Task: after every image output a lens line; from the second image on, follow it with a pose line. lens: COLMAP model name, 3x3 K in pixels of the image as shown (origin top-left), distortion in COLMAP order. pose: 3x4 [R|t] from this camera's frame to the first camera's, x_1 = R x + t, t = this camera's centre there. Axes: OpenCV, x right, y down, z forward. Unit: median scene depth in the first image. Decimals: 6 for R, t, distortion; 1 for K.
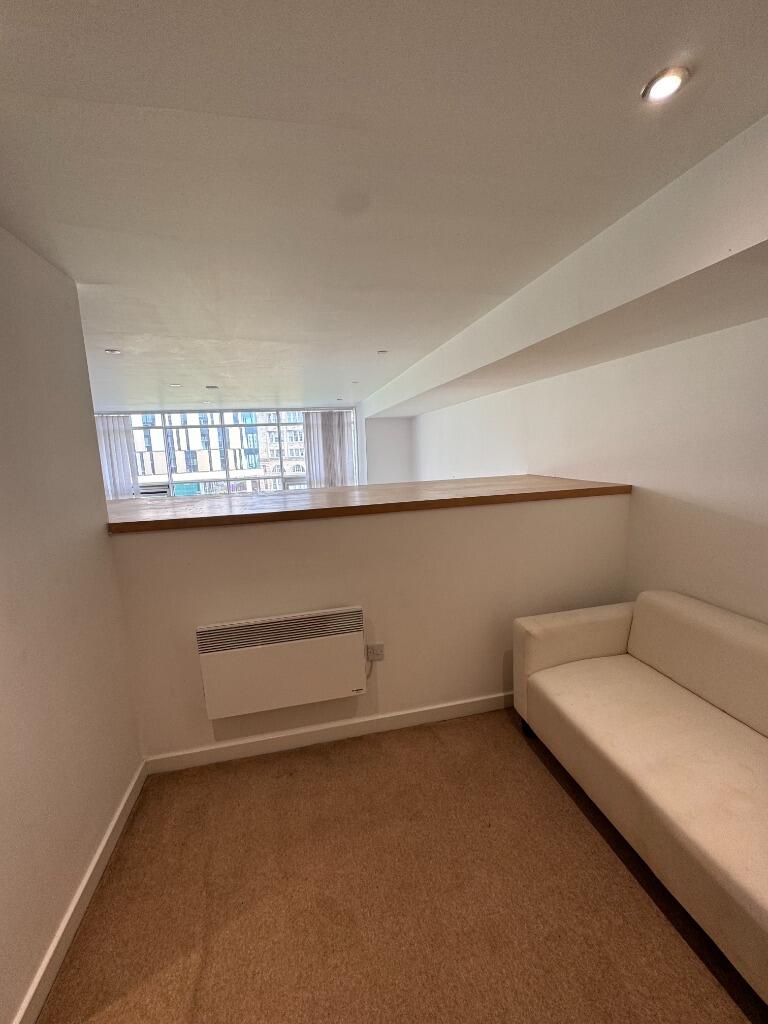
lens RADIAL K [[407.5, 0, 384.0], [0, 407.5, 509.6], [0, 0, 1]] dist [-0.001601, -0.000106]
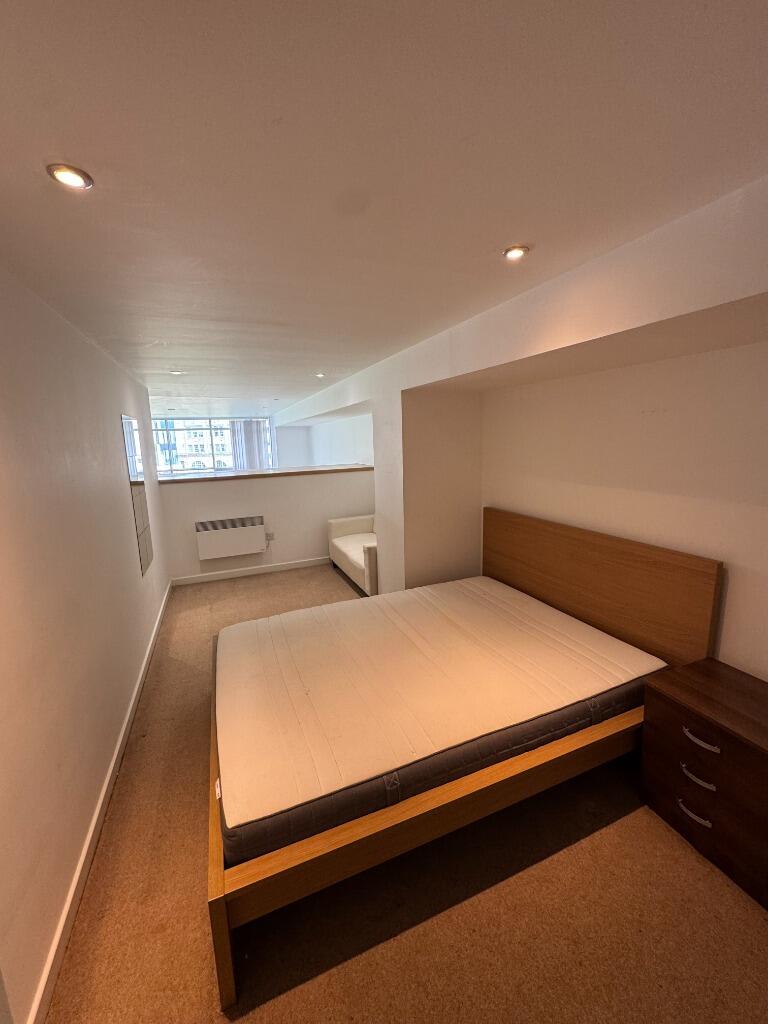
lens RADIAL K [[407.5, 0, 386.1], [0, 407.5, 513.5], [0, 0, 1]] dist [-0.001601, -0.000106]
pose [[0.983933, -0.022928, 0.177057, 0.224455], [0.019559, 0.999593, 0.020748, 0.177746], [-0.177461, -0.016951, 0.983982, -1.448889]]
